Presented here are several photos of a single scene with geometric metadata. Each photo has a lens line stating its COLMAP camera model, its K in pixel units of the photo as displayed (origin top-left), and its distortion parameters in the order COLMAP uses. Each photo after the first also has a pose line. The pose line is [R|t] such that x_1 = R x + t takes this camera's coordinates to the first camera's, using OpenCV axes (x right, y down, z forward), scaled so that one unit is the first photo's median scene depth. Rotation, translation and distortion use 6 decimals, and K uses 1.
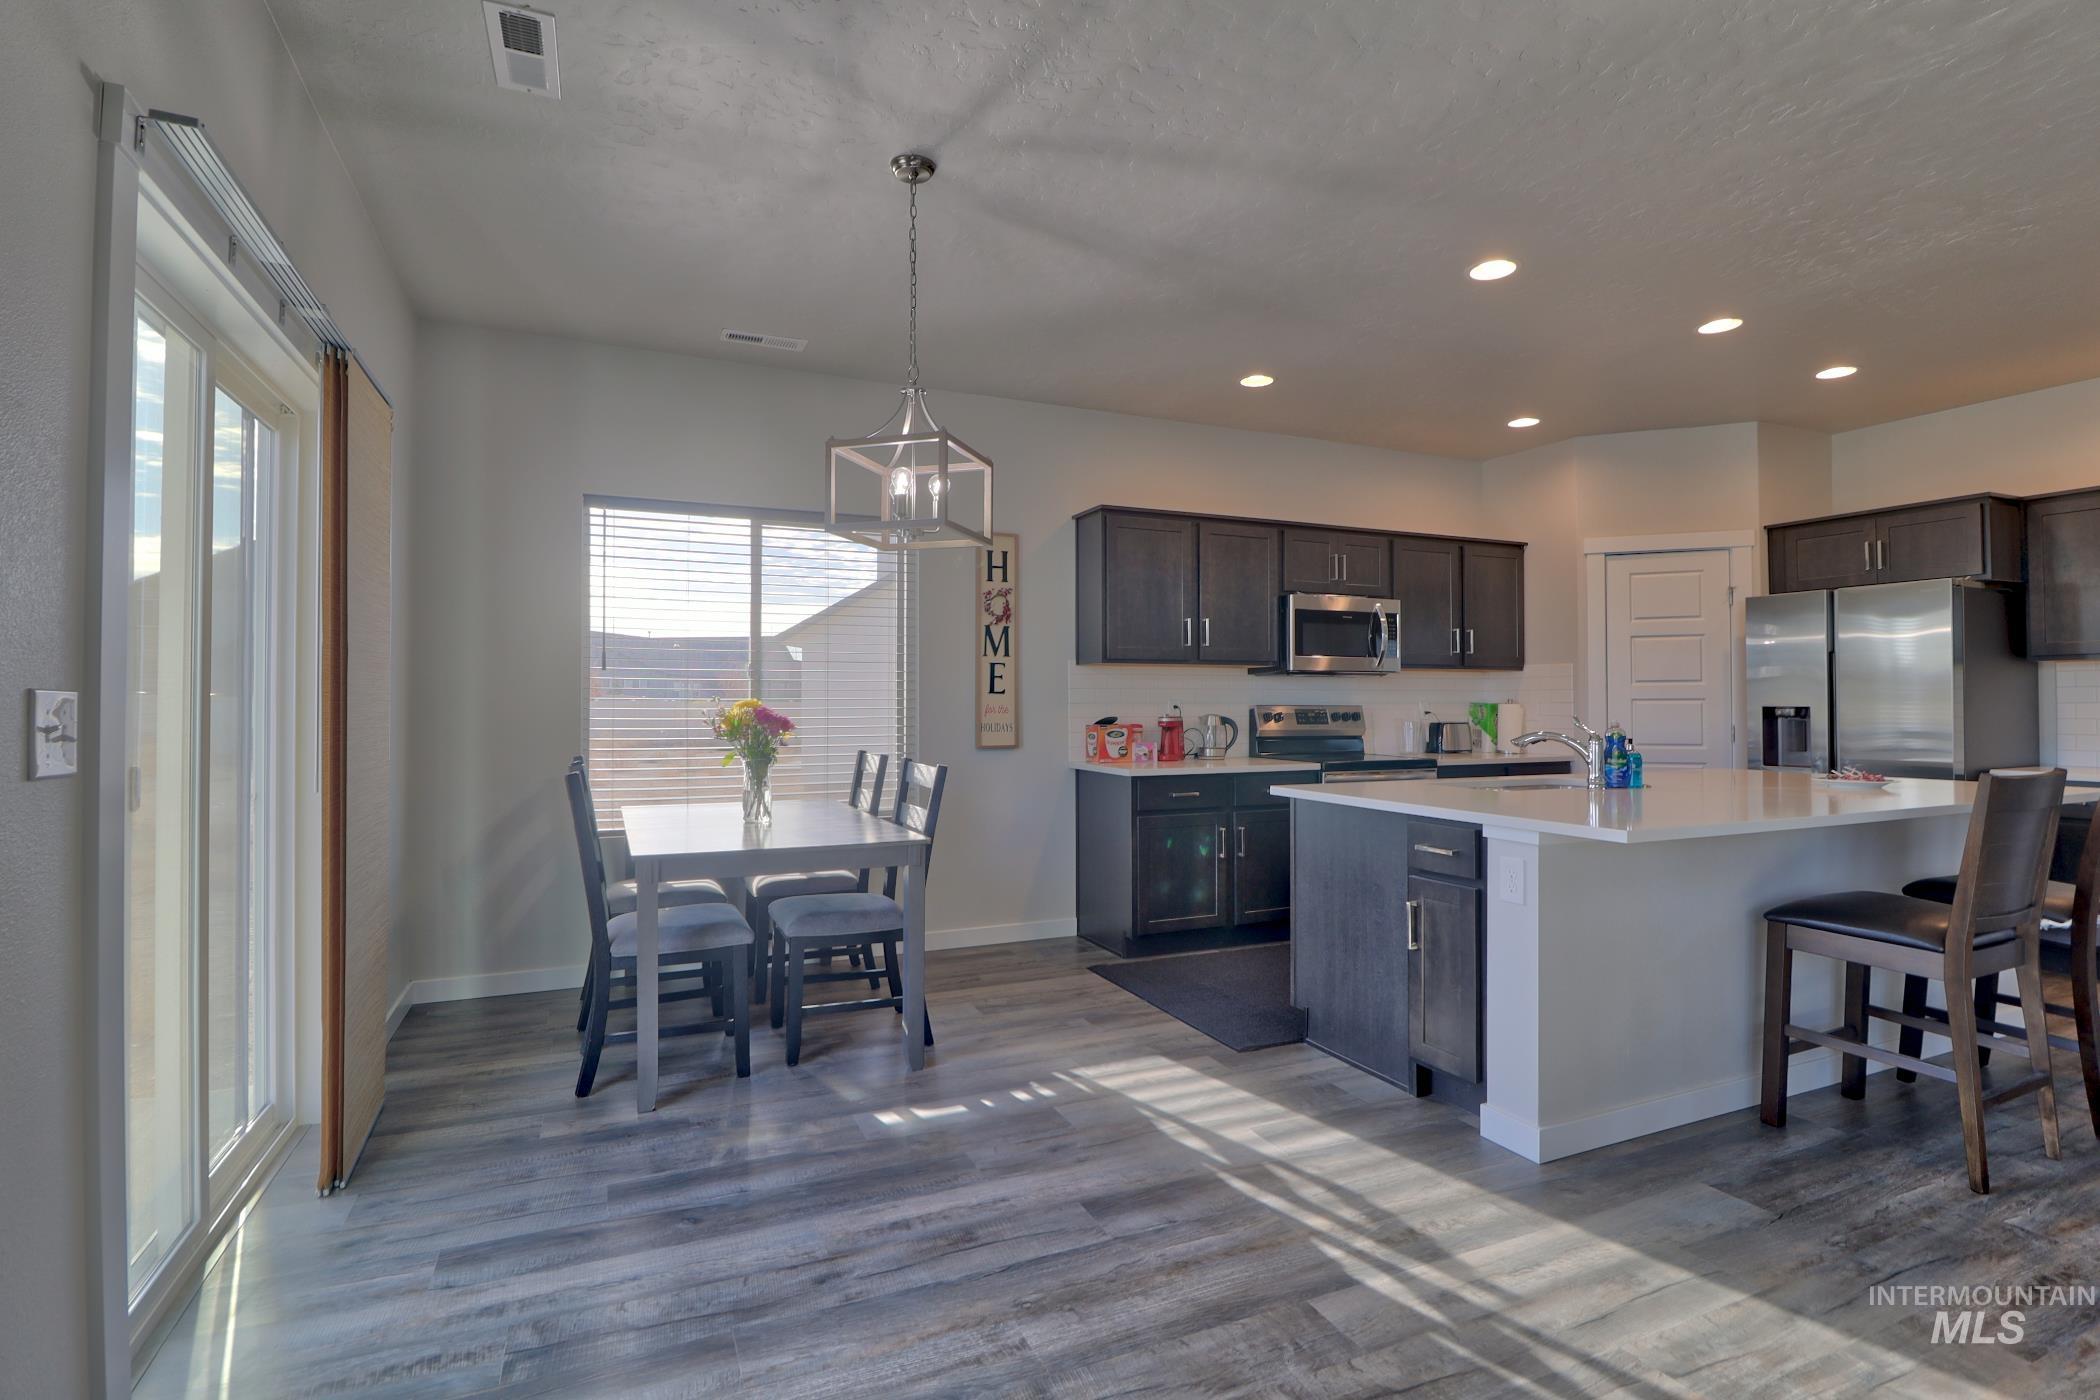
lens RADIAL K [[1048.3, 0, 1060.8], [0, 1048.3, 700.8], [0, 0, 1]] dist [-0.003368, -0.000099]
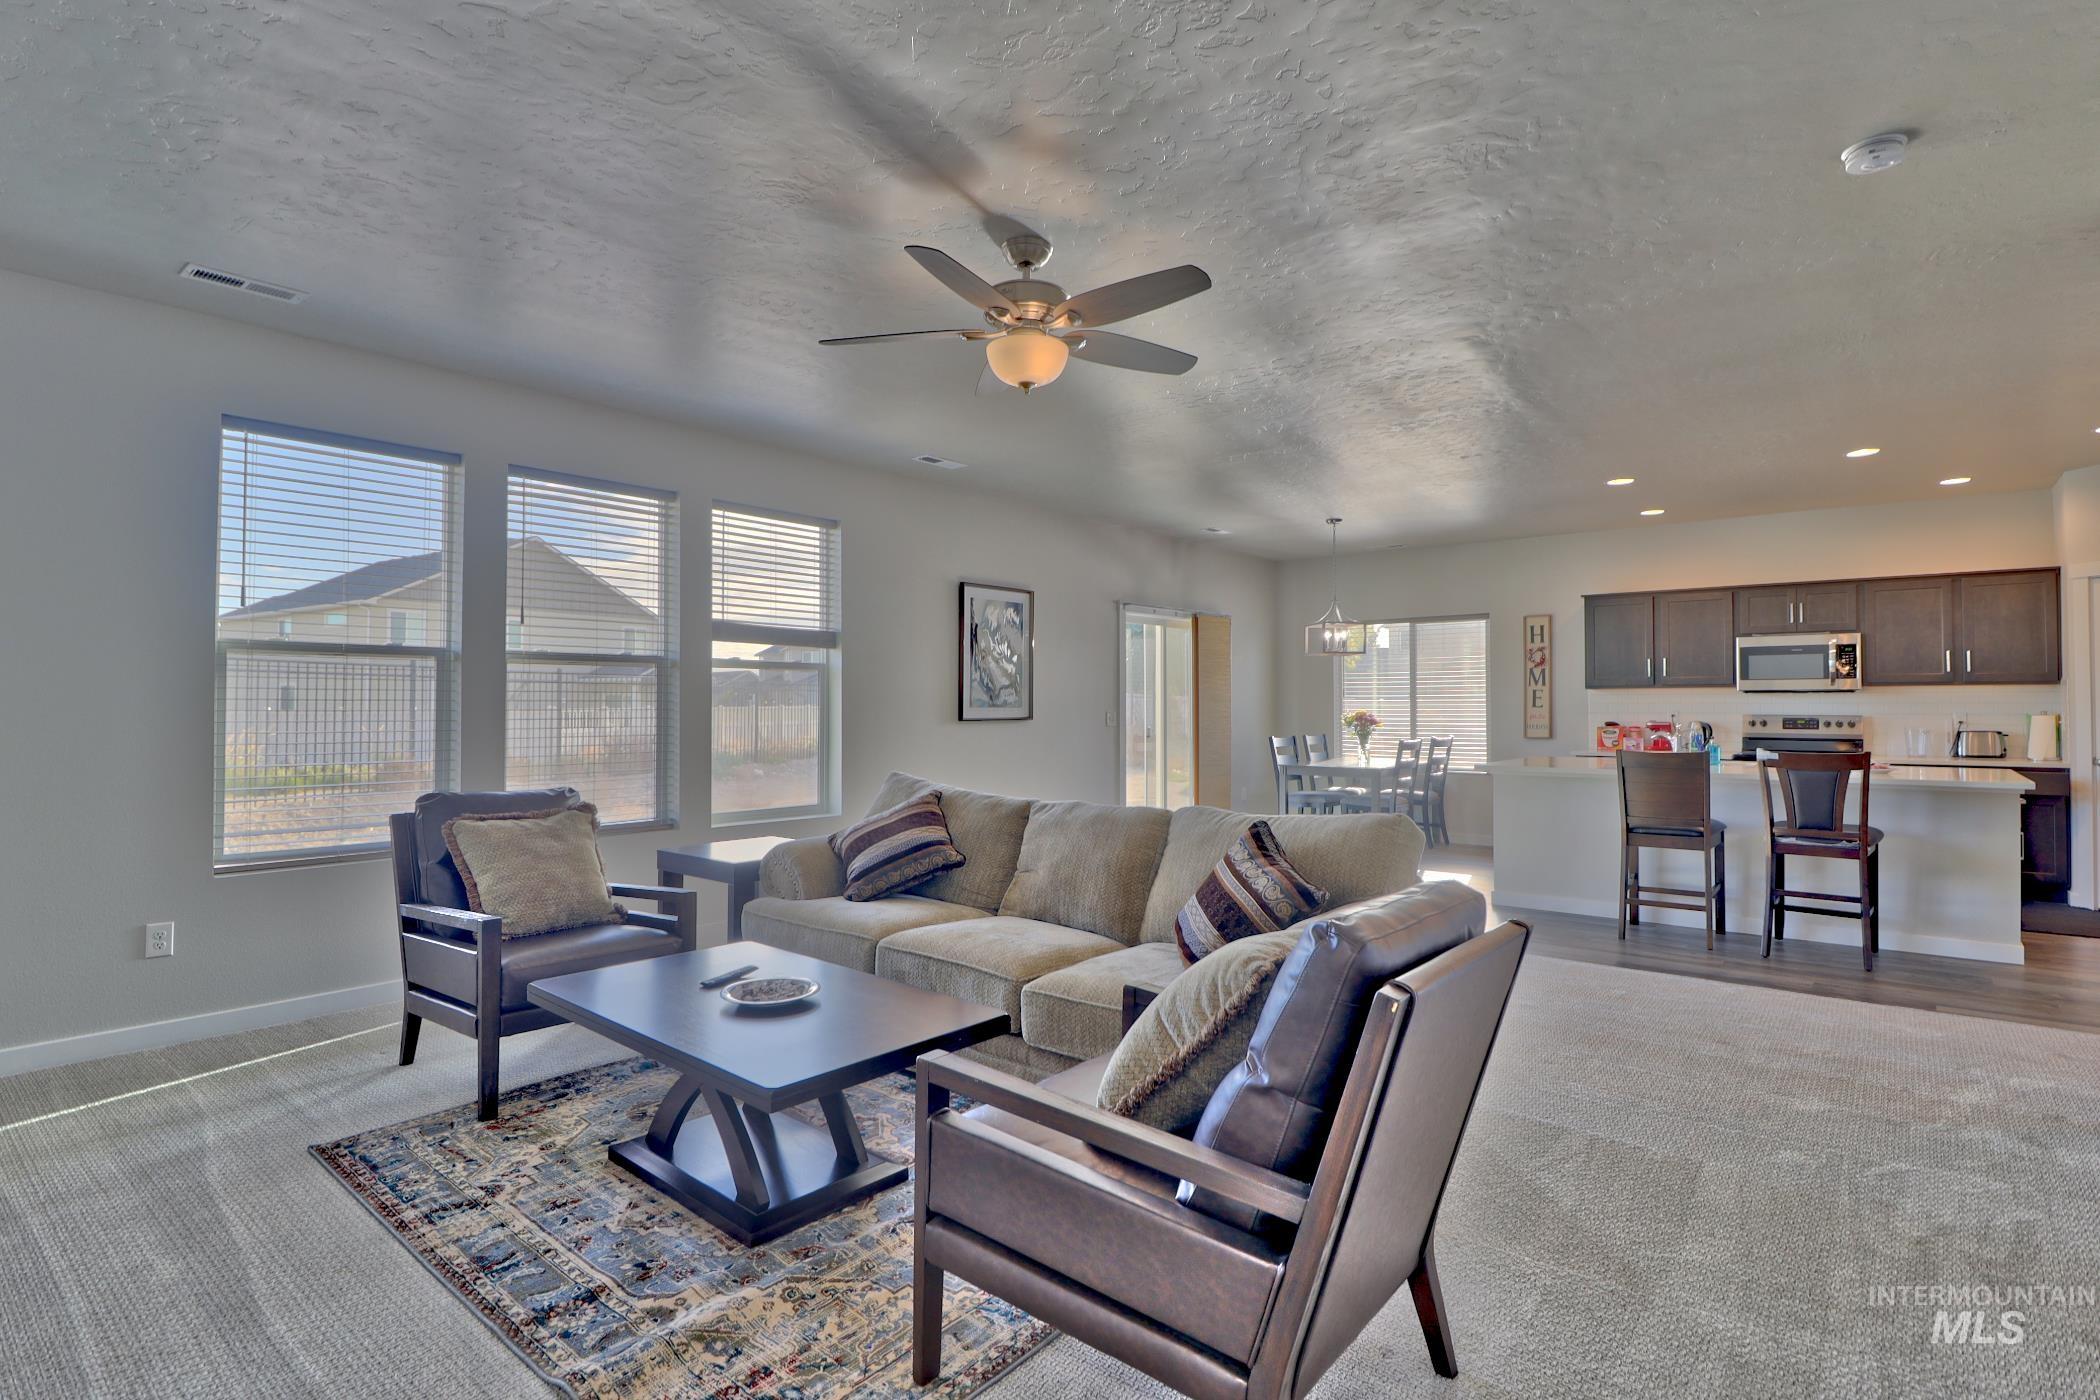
lens RADIAL K [[1032.5, 0, 1065.2], [0, 1032.5, 703.1], [0, 0, 1]] dist [-0.005759, -0.000448]
pose [[0.454329, -0.003374, -0.890828, 1.072754], [0.002770, 0.999993, -0.002374, -0.011071], [0.890830, -0.001389, 0.454335, -0.466520]]
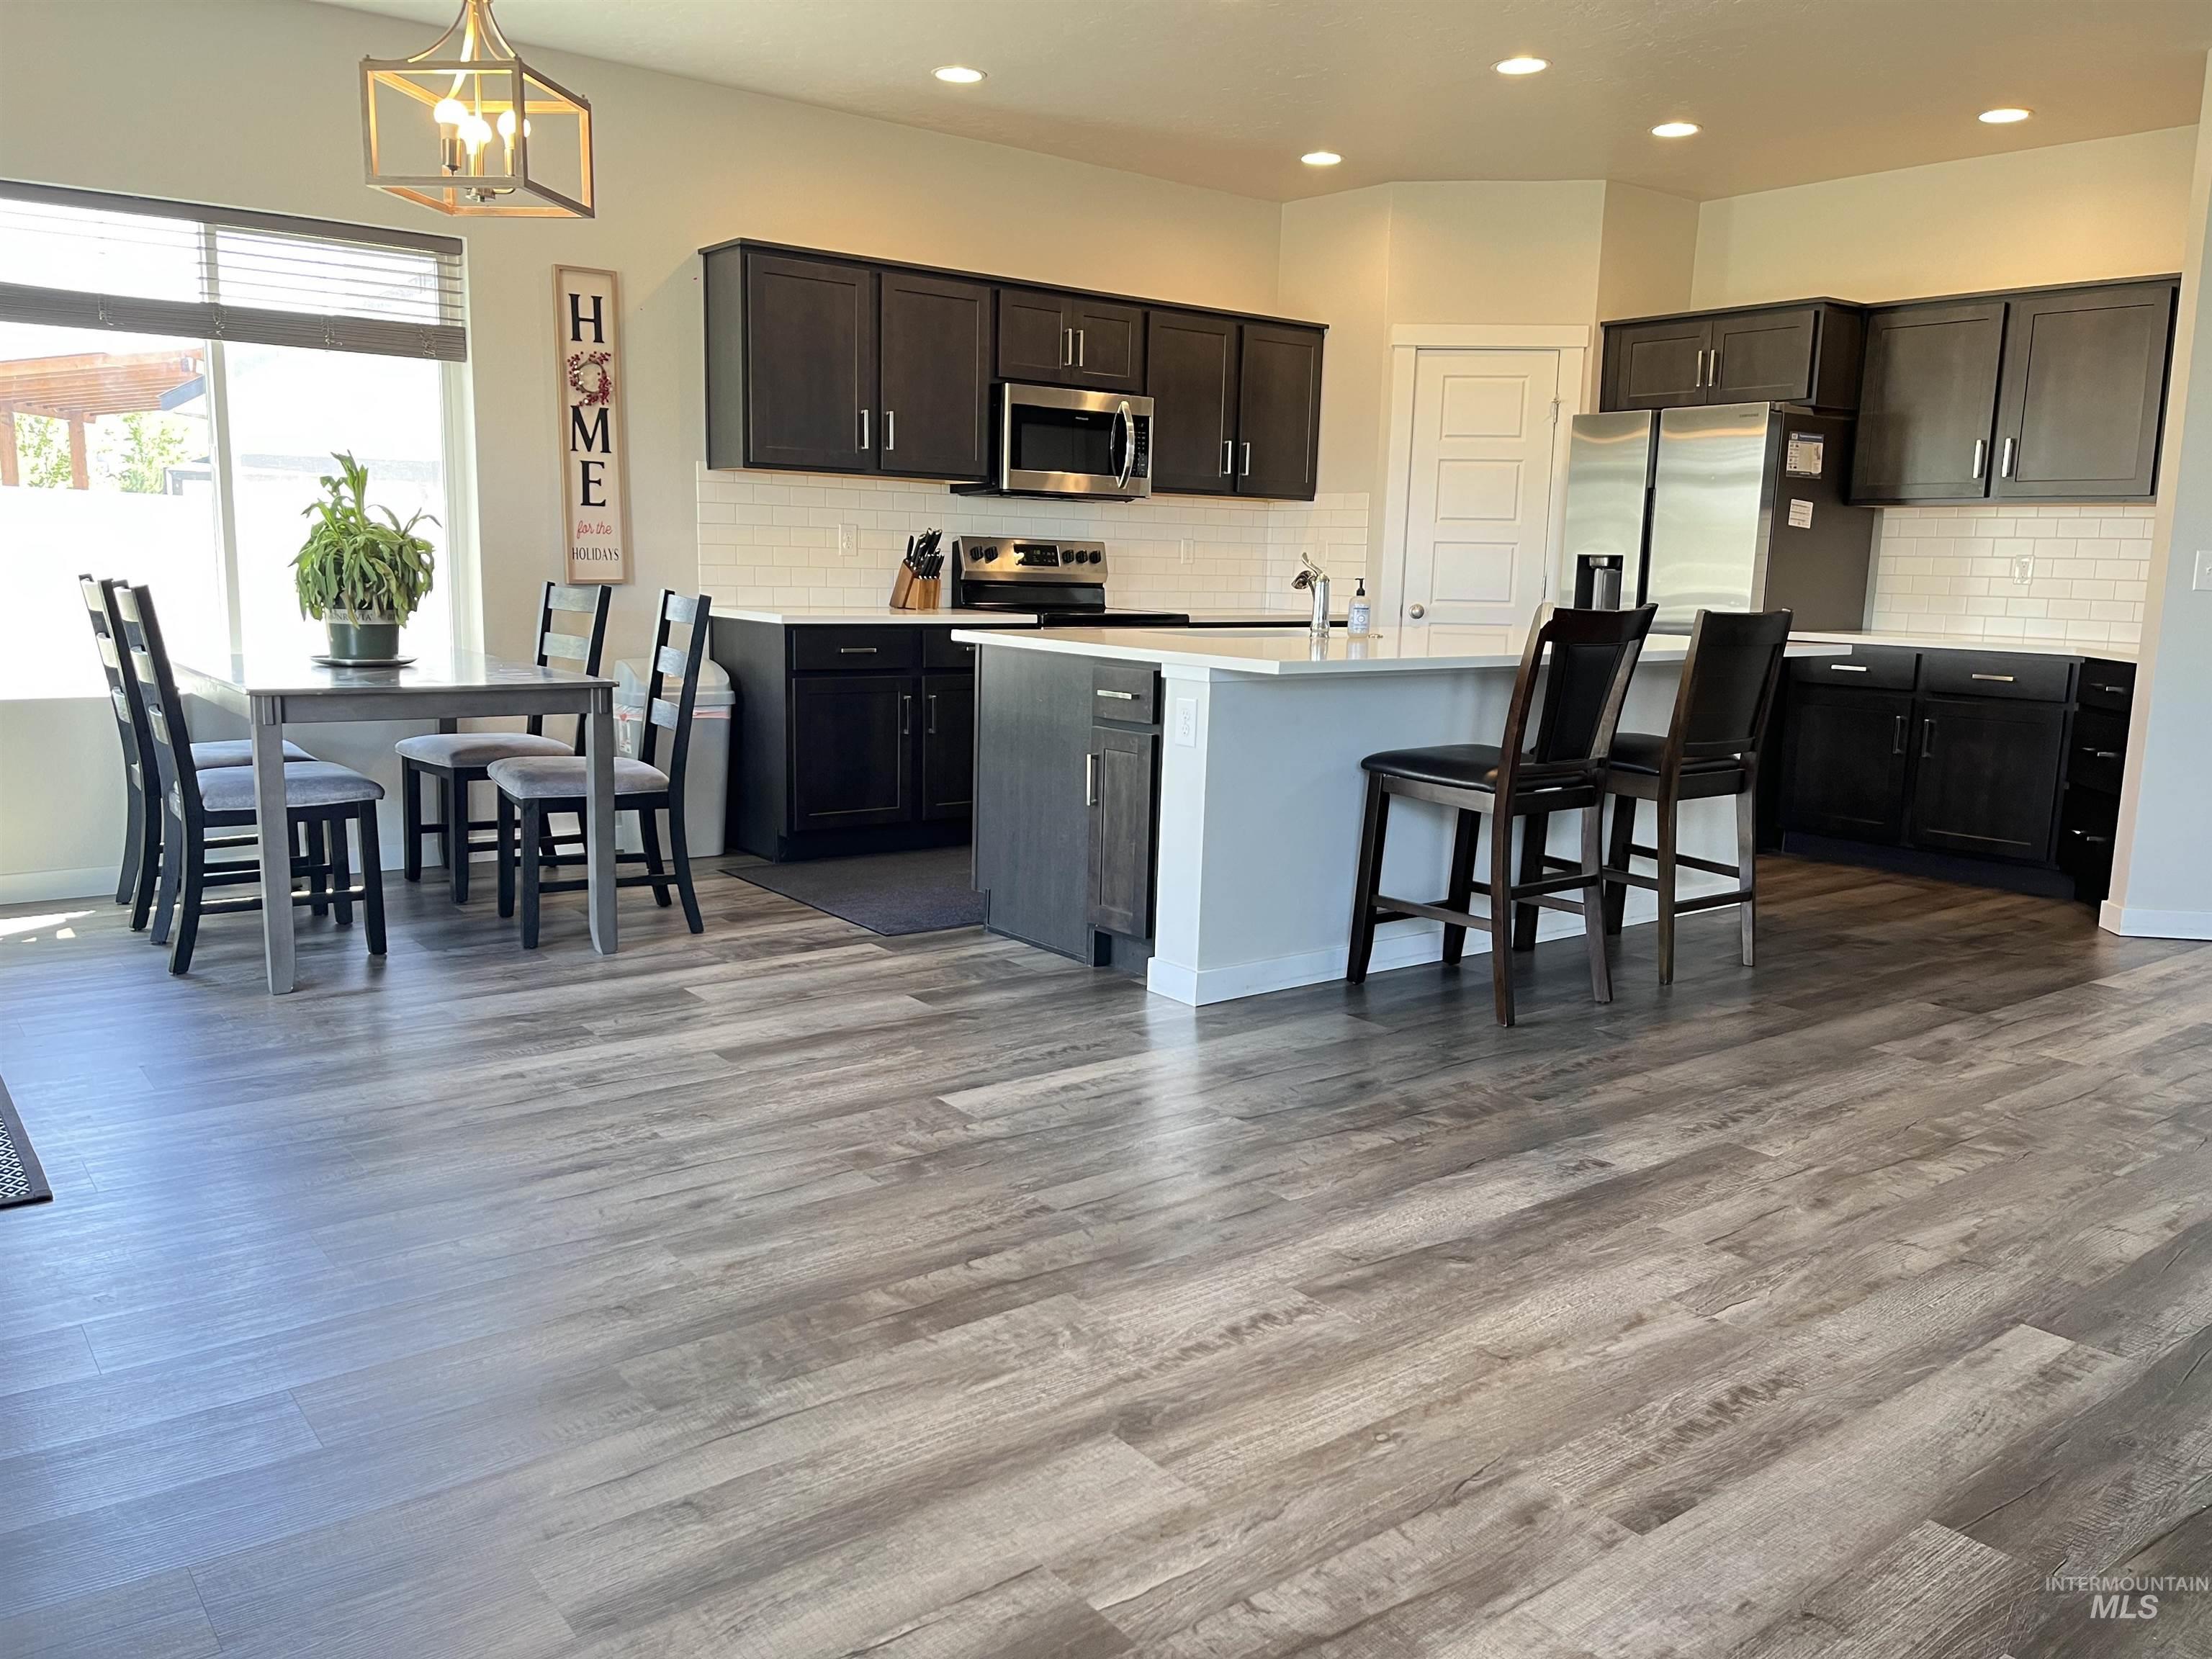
lens RADIAL K [[1681.6, 0, 1104.5], [0, 1681.6, 843.9], [0, 0, 1]] dist [0.049040, -0.045298]
pose [[0.971455, -0.014223, 0.236796, 0.001383], [-0.027946, 0.984389, 0.173774, 0.009249], [-0.235571, -0.175431, 0.955892, -0.207190]]
